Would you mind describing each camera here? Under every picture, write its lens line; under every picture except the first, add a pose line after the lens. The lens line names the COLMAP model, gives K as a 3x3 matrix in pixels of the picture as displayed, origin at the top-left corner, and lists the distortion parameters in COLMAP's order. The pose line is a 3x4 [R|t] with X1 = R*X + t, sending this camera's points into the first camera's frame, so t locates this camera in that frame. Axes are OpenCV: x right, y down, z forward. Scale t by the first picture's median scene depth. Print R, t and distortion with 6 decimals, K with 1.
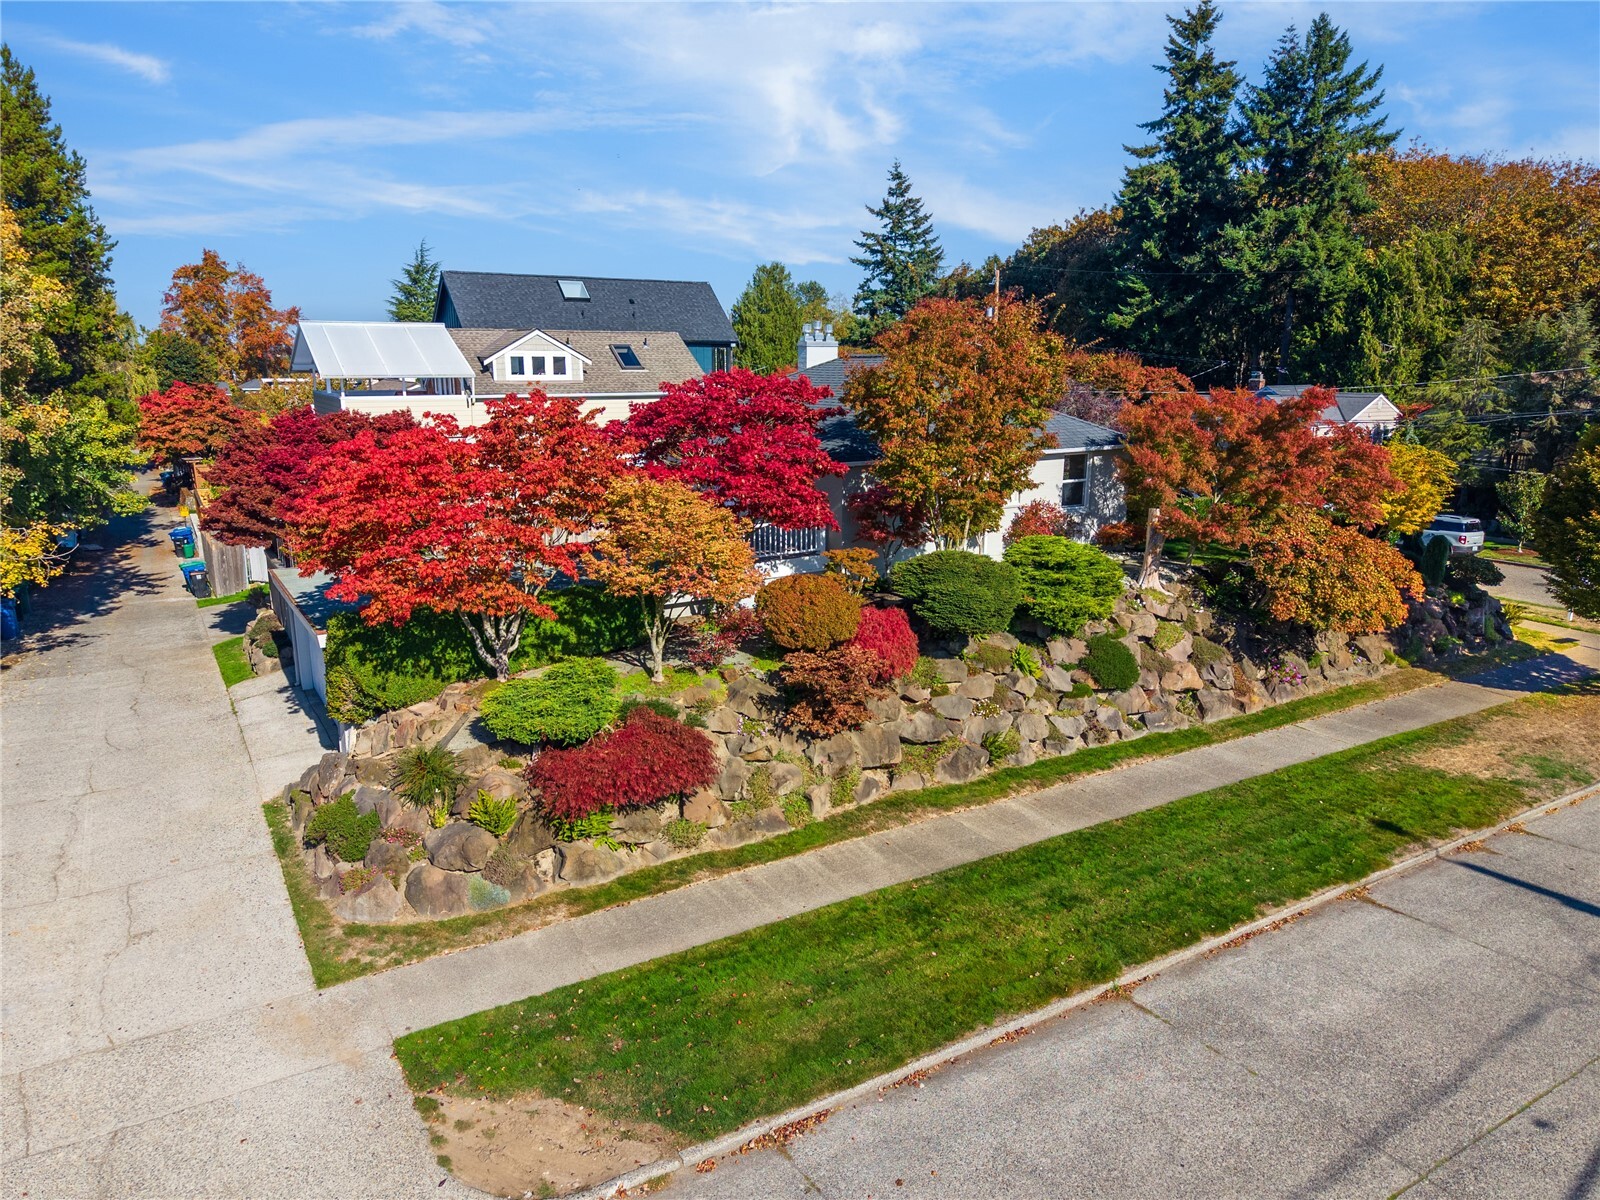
lens RADIAL K [[1065.1, 0, 836.3], [0, 1065.1, 599.3], [0, 0, 1]] dist [0.006511, -0.001888]
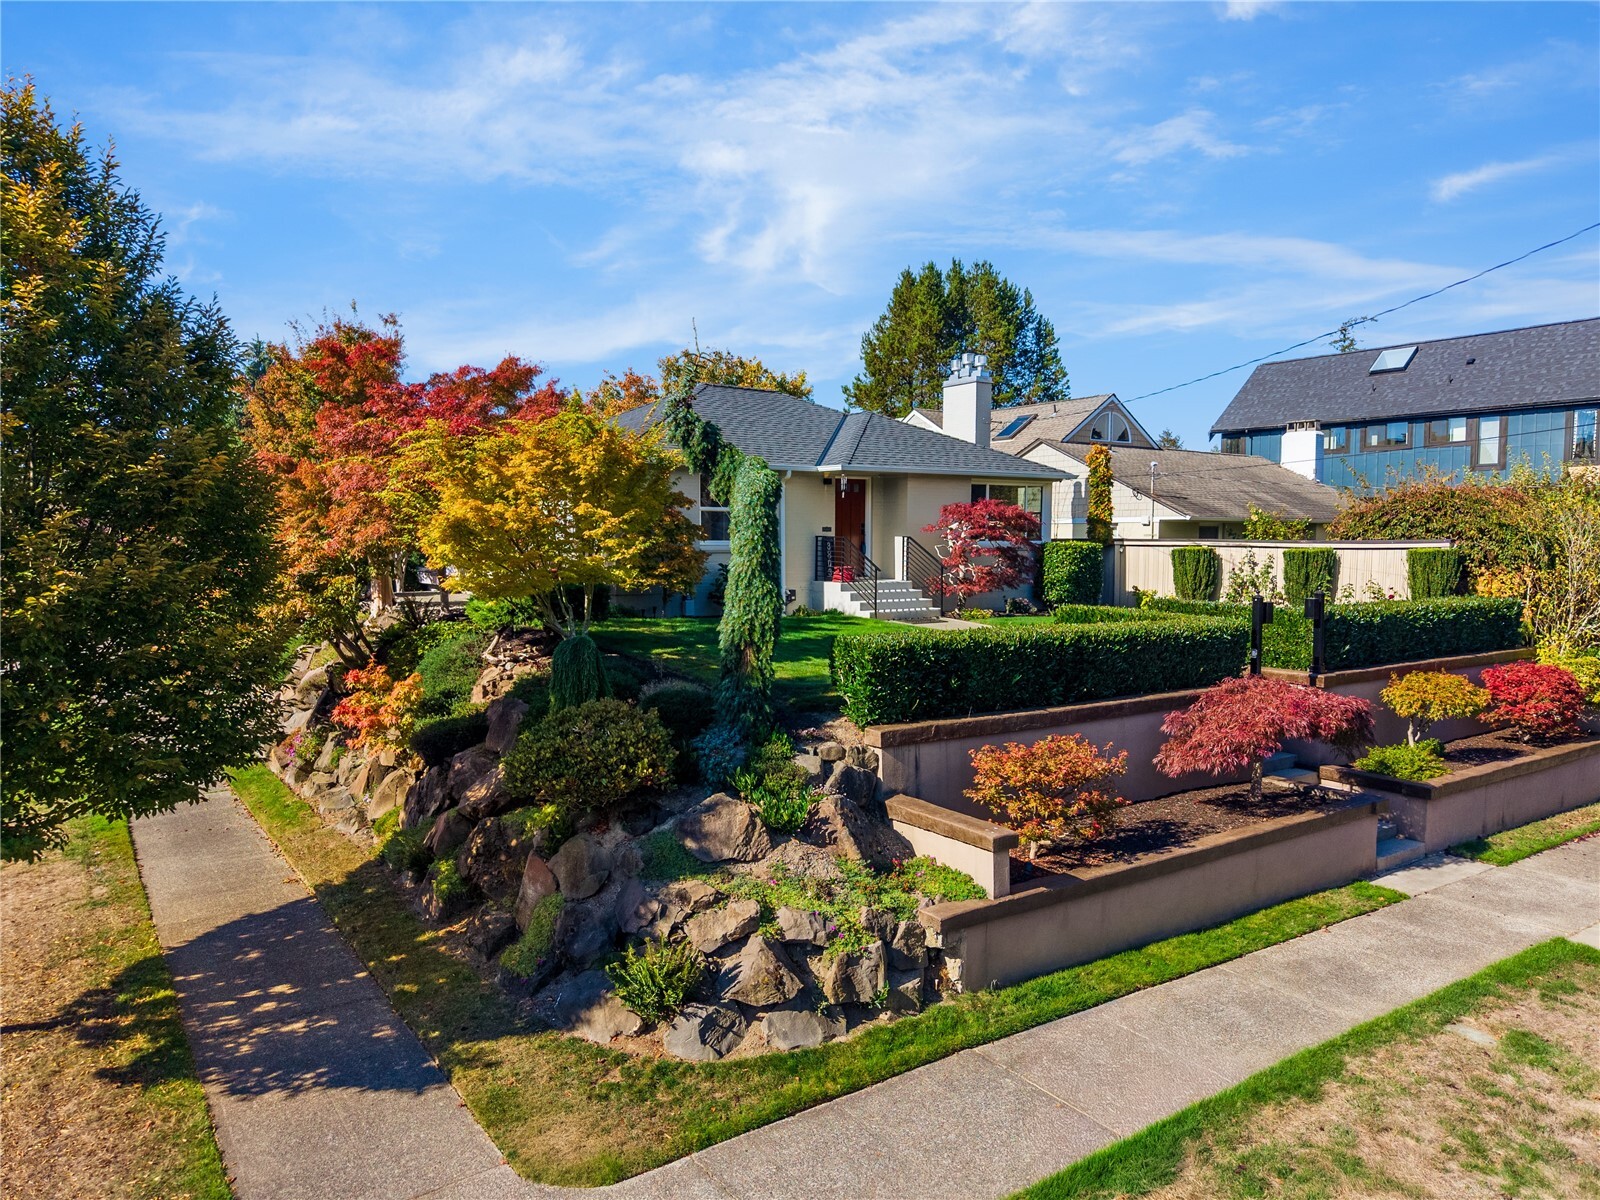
lens RADIAL K [[1094.1, 0, 800.0], [0, 1094.1, 600.0], [0, 0, 1]] dist [0.002164, -0.003094]
pose [[0.047364, 0.056048, -0.997304, 1.280848], [-0.228446, 0.972570, 0.043808, -0.144552], [0.972404, 0.225755, 0.058869, 1.396137]]
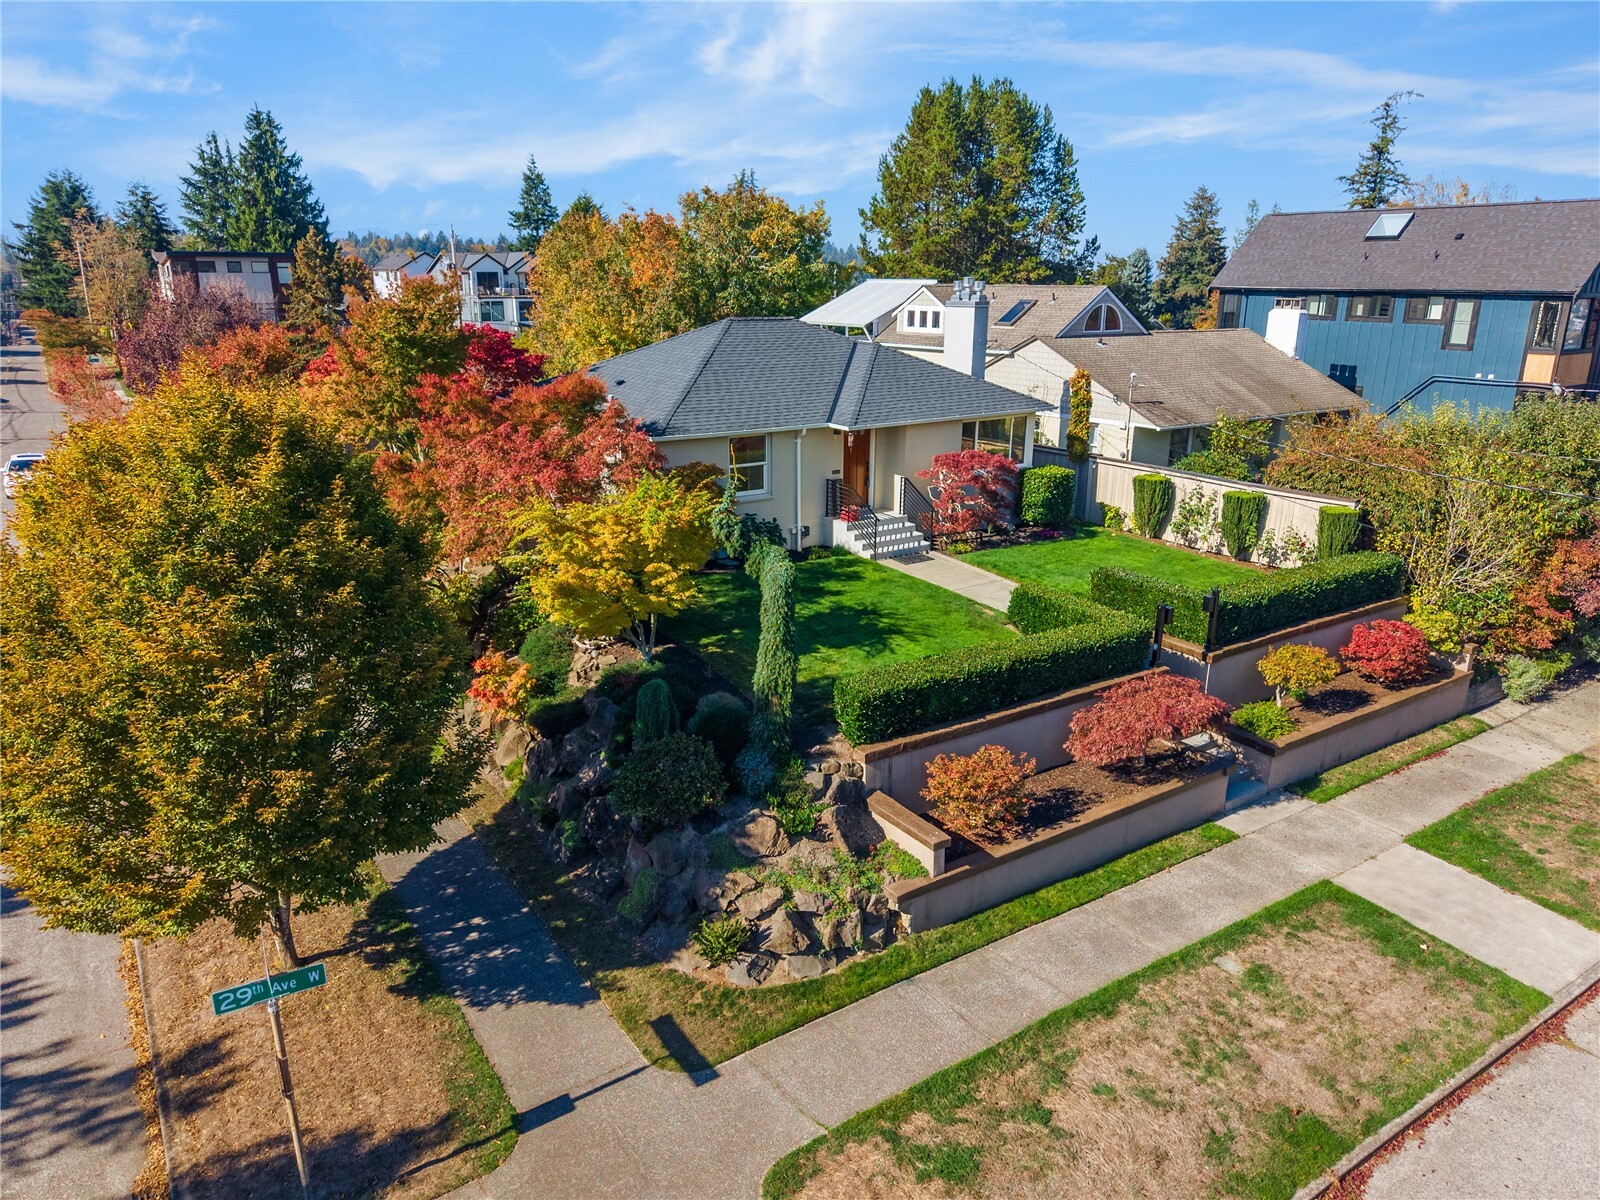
lens RADIAL K [[1094.4, 0, 800.0], [0, 1094.4, 600.0], [0, 0, 1]] dist [0.009363, -0.007252]
pose [[0.030869, 0.282067, -0.958898, 1.462284], [-0.229586, 0.935705, 0.267854, -0.358650], [0.972799, 0.211881, 0.093643, 1.341519]]
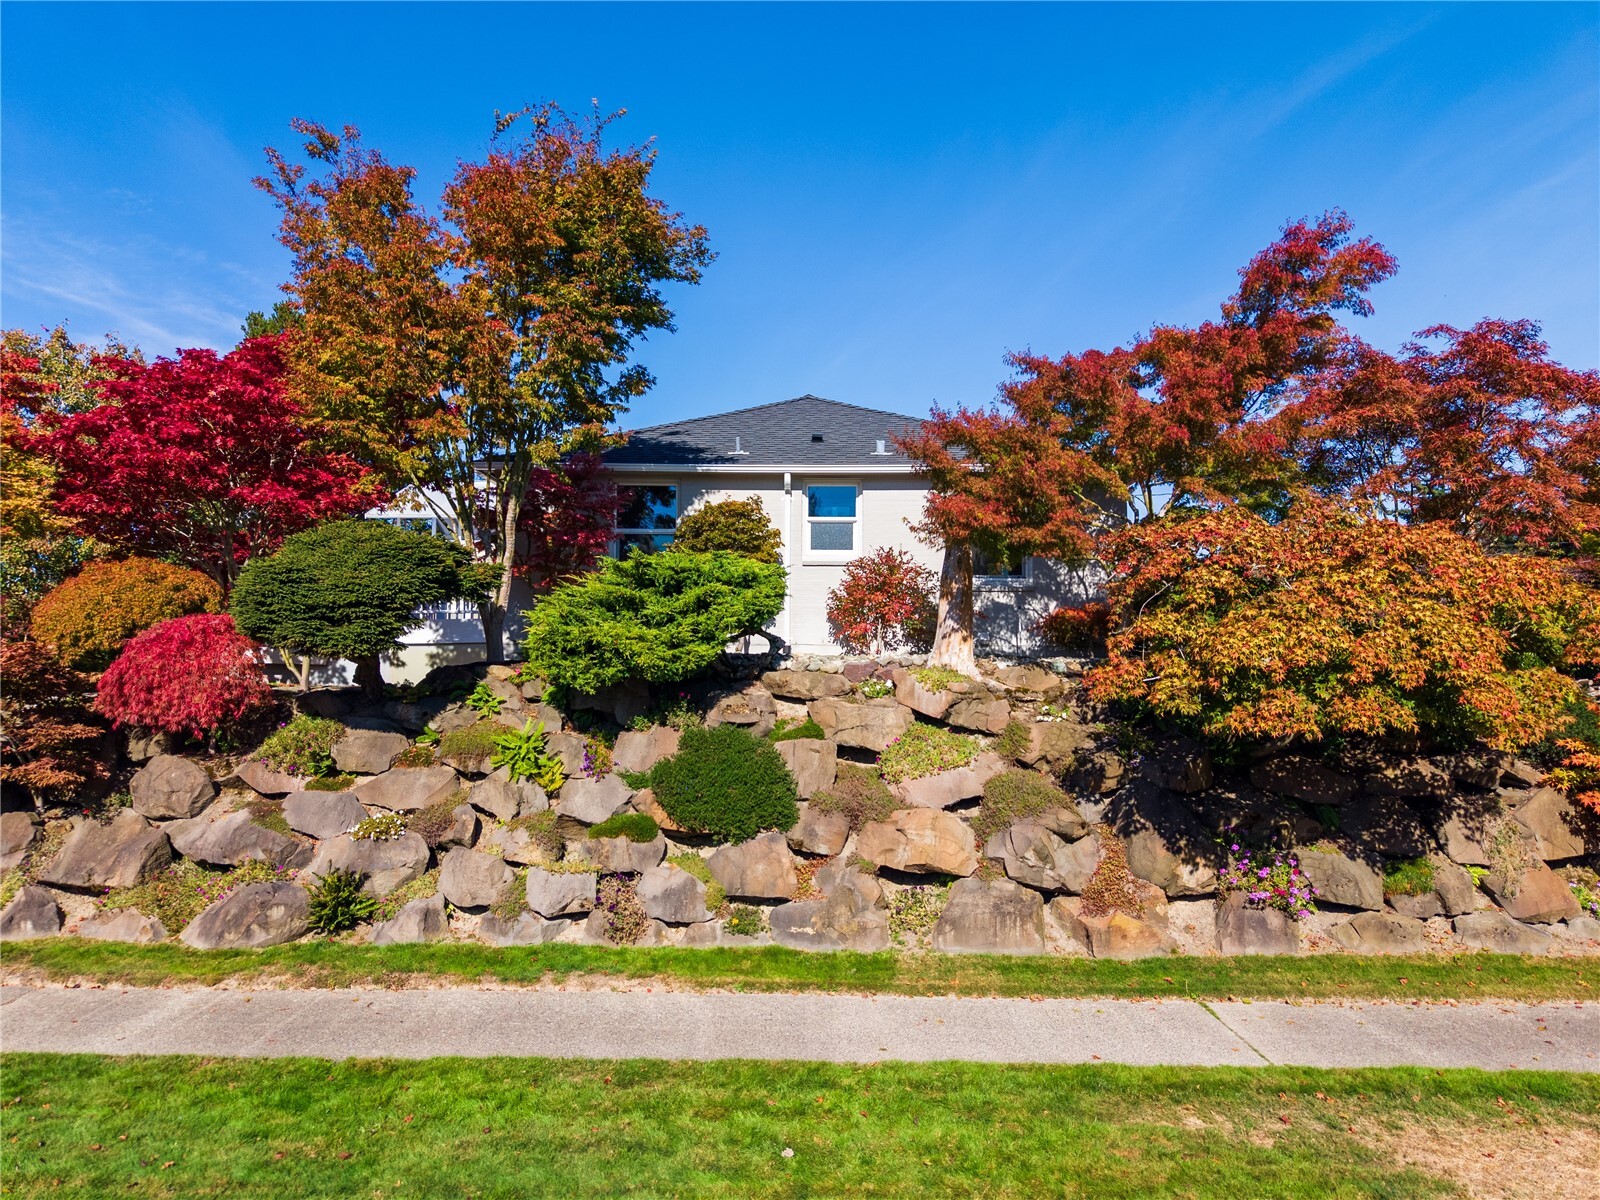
lens RADIAL K [[1094.0, 0, 820.2], [0, 1094.0, 569.5], [0, 0, 1]] dist [-0.002705, -0.001368]
pose [[0.847585, -0.053799, -0.527925, 0.557293], [-0.112210, 0.954182, -0.277391, 0.099841], [0.518660, 0.294351, 0.802714, 0.609531]]
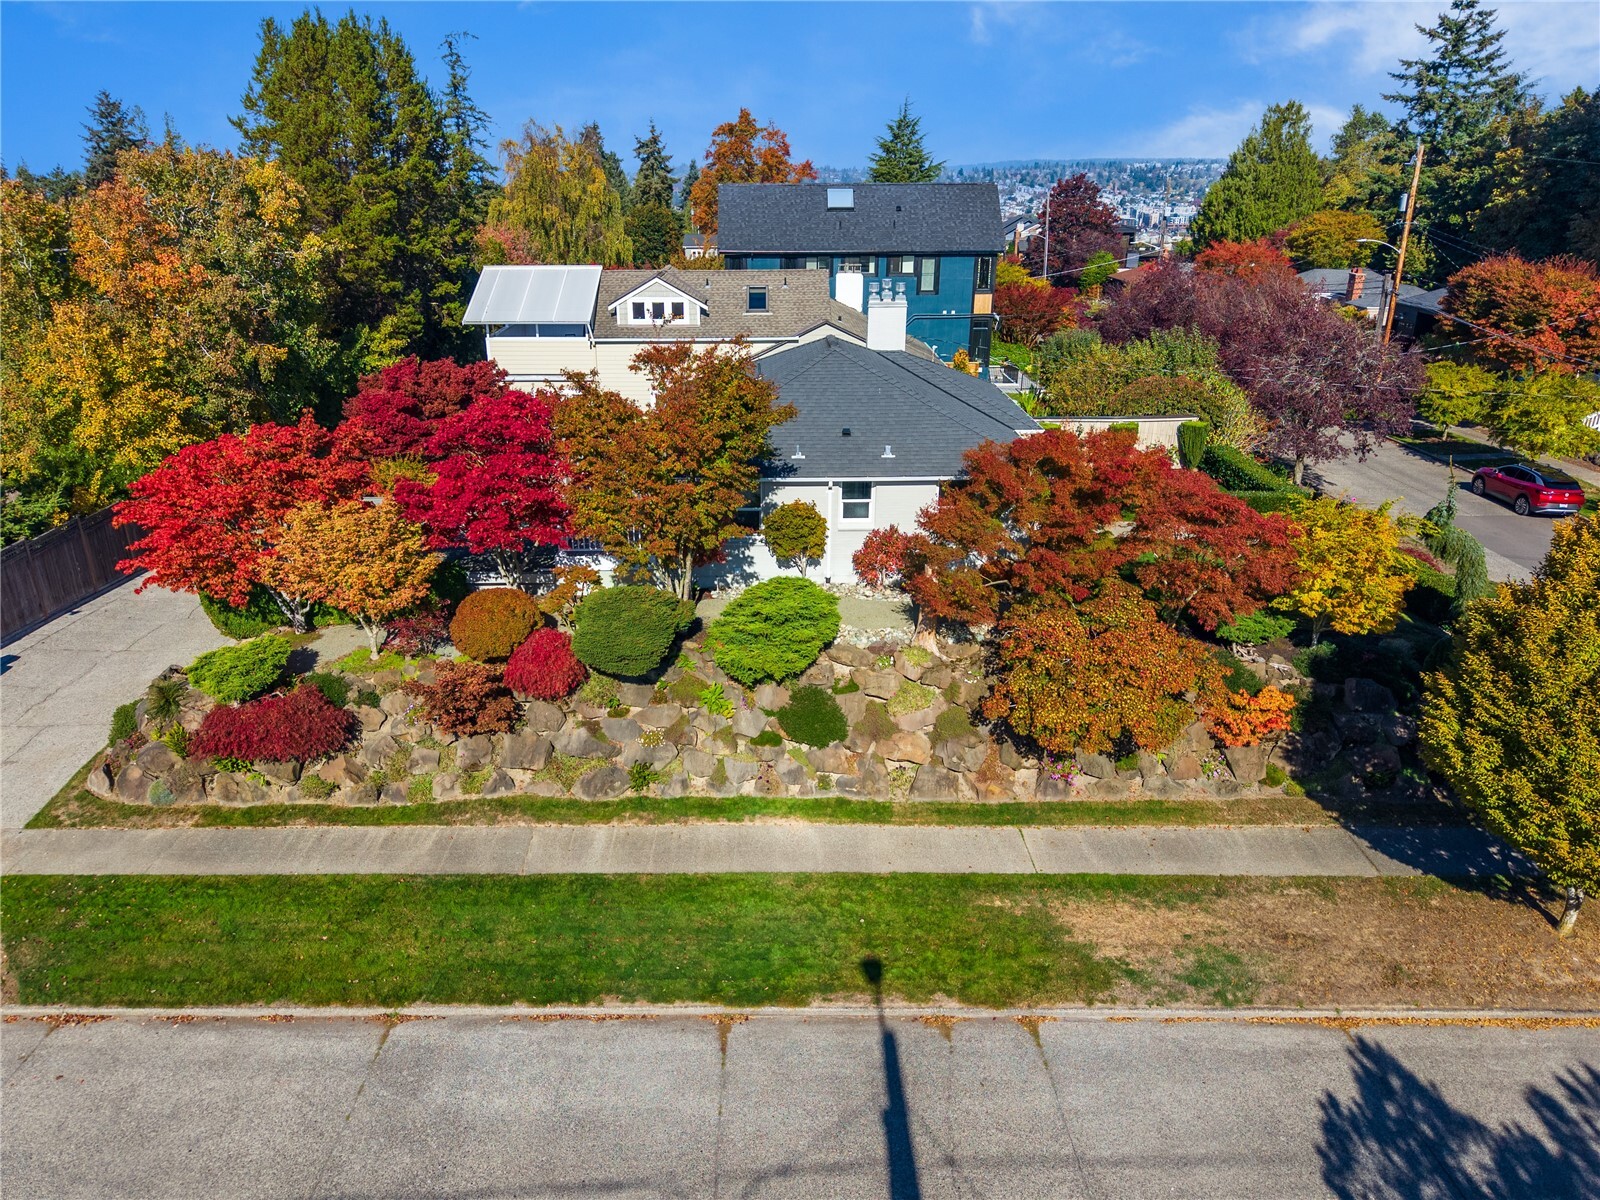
lens RADIAL K [[1094.4, 0, 800.0], [0, 1094.4, 600.0], [0, 0, 1]] dist [0.009363, -0.007252]
pose [[0.853788, 0.184606, -0.486793, 0.726743], [-0.113938, 0.978612, 0.171281, -0.222776], [0.508000, -0.090773, 0.856561, 0.132619]]
